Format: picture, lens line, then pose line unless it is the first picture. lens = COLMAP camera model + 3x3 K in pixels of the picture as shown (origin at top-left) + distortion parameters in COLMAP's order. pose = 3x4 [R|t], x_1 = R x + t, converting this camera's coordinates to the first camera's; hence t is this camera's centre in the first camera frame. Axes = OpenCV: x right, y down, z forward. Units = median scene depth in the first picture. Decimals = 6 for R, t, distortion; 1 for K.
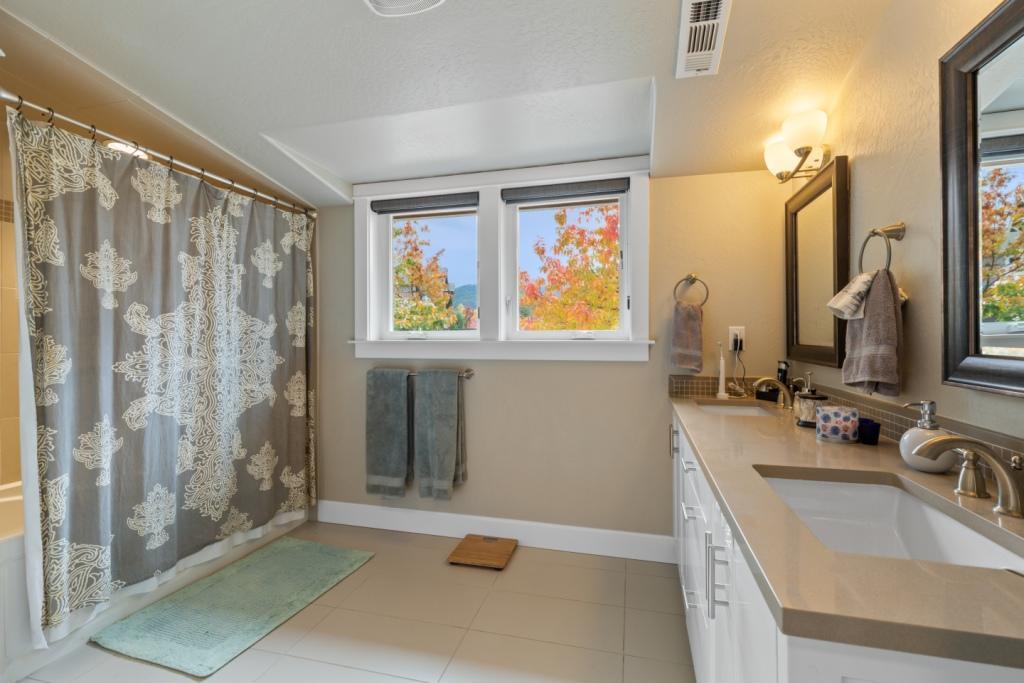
lens RADIAL K [[457.9, 0, 510.4], [0, 457.9, 340.4], [0, 0, 1]] dist [0.007977, -0.000829]
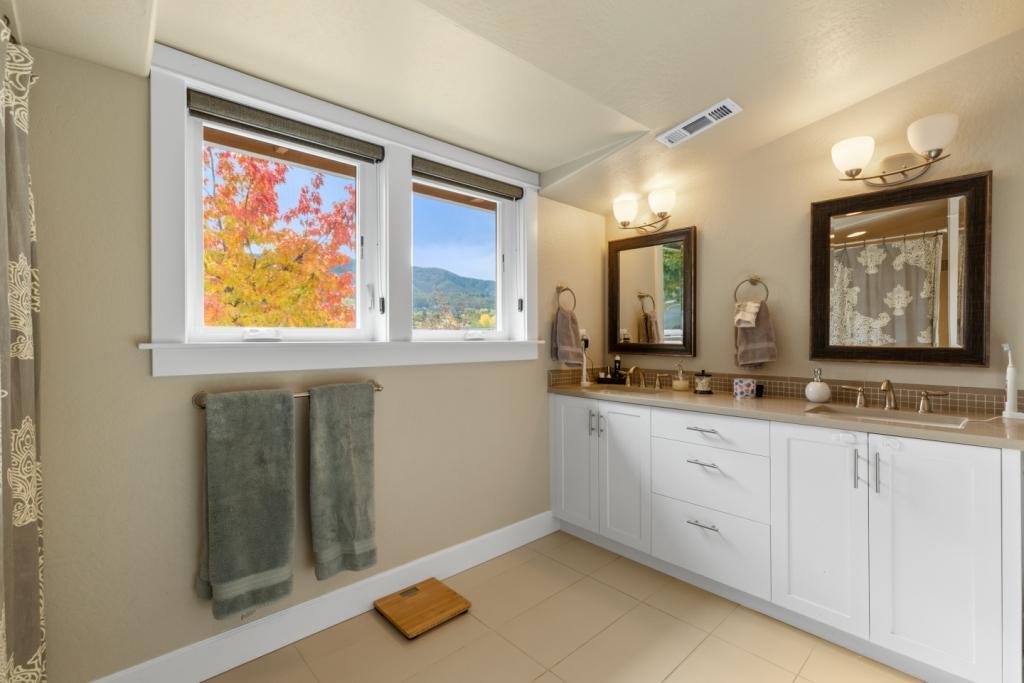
lens RADIAL K [[457.9, 0, 509.5], [0, 457.9, 339.0], [0, 0, 1]] dist [0.007977, -0.000829]
pose [[0.536900, -0.002210, 0.843643, -0.656336], [0.004560, 0.999990, -0.000282, -0.003502], [-0.843634, 0.003998, 0.536904, 0.448481]]
